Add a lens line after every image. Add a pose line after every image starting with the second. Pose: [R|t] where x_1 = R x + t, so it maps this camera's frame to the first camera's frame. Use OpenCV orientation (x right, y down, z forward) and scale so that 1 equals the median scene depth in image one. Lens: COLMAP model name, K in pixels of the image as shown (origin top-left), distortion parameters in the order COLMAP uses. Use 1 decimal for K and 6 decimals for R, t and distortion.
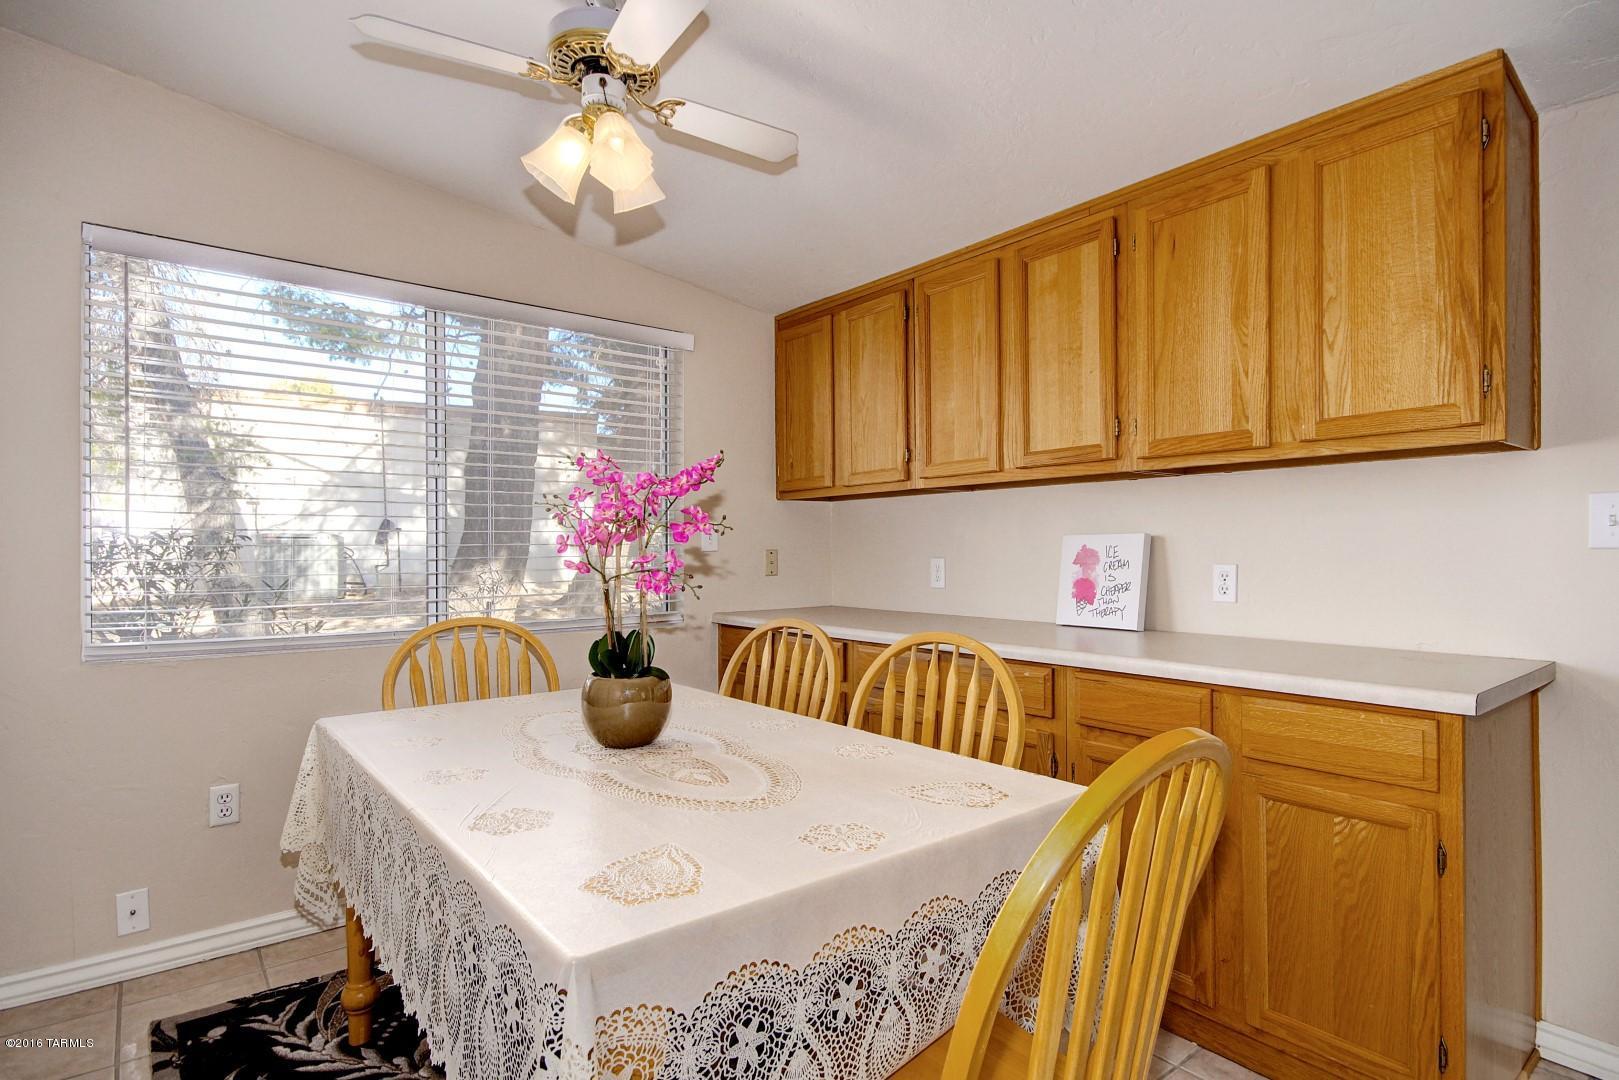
lens RADIAL K [[813.6, 0, 809.5], [0, 813.6, 540.0], [0, 0, 1]] dist [0.001180, 0.000166]
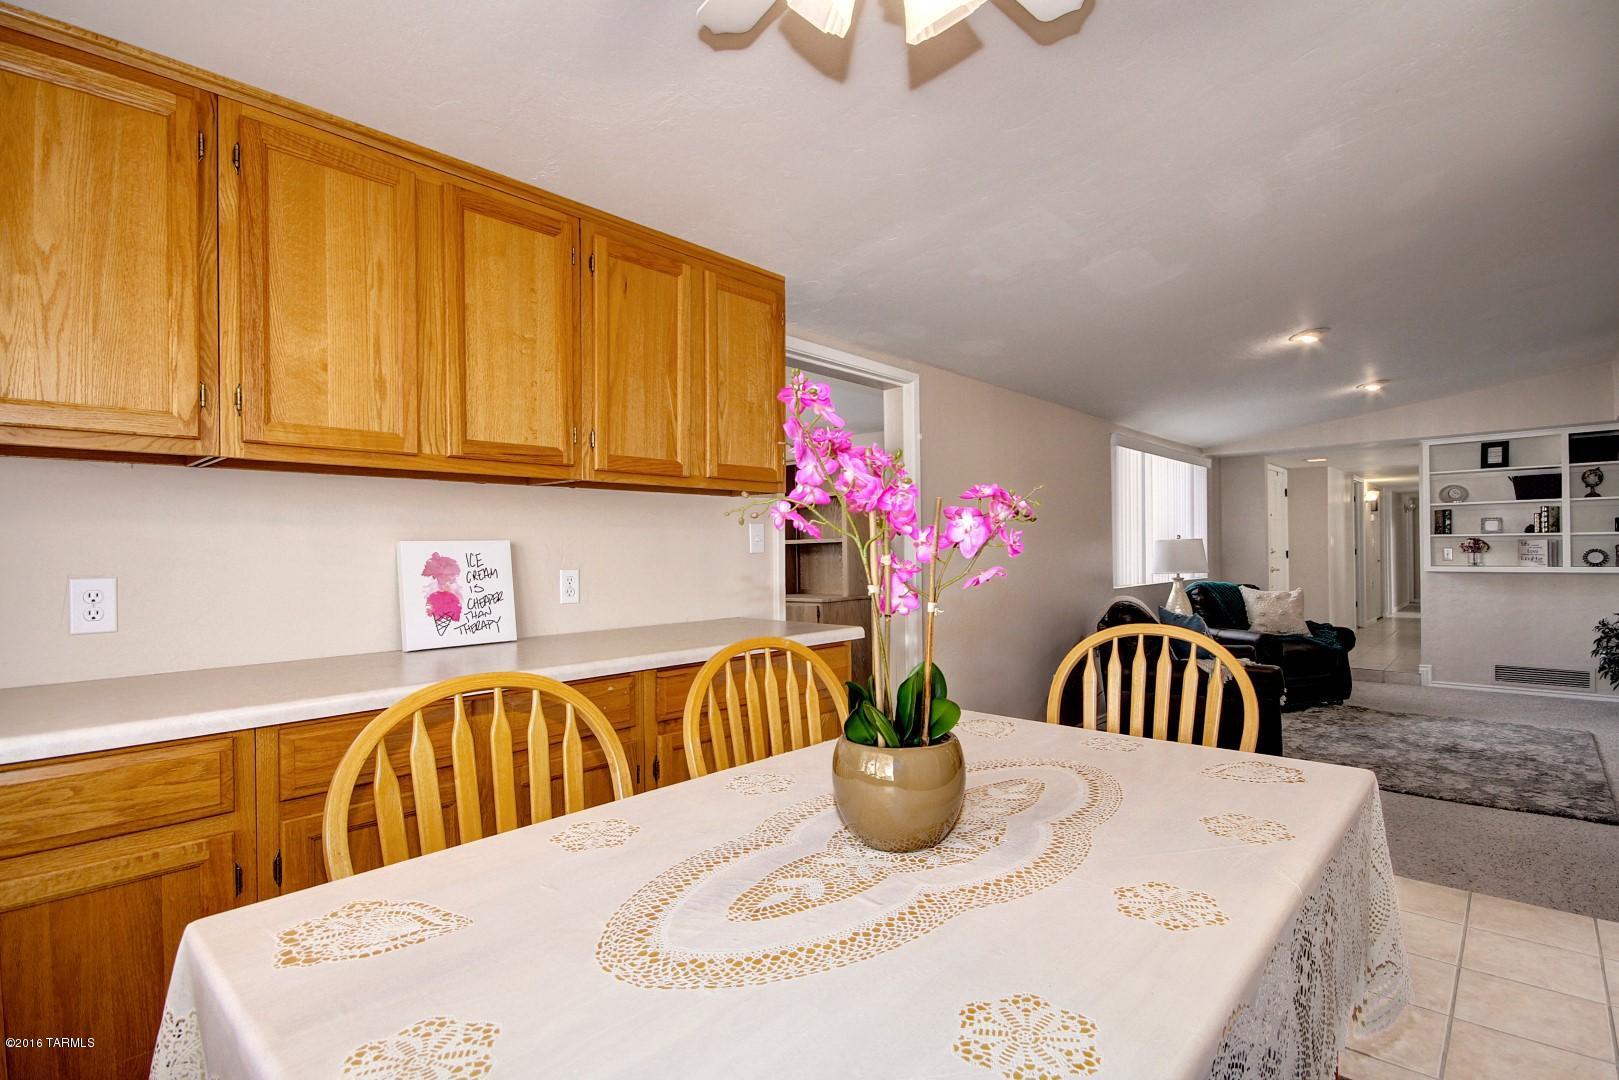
lens RADIAL K [[778.8, 0, 829.7], [0, 778.8, 543.6], [0, 0, 1]] dist [-0.000249, -0.000302]
pose [[-0.152313, 0.011504, 0.988265, -0.566218], [-0.000256, 0.999932, -0.011680, 0.006291], [-0.988332, -0.002032, -0.152299, 0.760649]]
